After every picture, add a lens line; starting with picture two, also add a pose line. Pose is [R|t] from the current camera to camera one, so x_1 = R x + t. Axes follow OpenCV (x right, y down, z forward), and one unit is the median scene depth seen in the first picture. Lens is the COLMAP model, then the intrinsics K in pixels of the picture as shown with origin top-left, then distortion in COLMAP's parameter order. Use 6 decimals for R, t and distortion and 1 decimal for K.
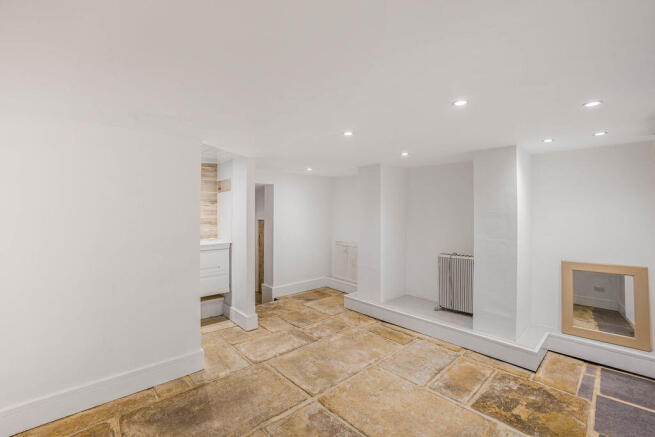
lens RADIAL K [[289.7, 0, 329.1], [0, 289.7, 212.8], [0, 0, 1]] dist [-0.040116, 0.000219]
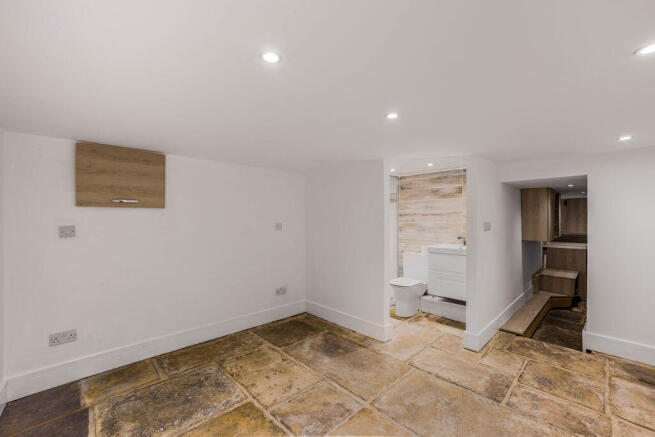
lens RADIAL K [[276.7, 0, 327.5], [0, 276.7, 218.5], [0, 0, 1]] dist [-0.000217, 0.000334]
pose [[0.010859, -0.004686, -0.999930, 0.617295], [-0.002058, 0.999987, -0.004709, 0.007940], [0.999939, 0.002109, 0.010849, 0.580183]]
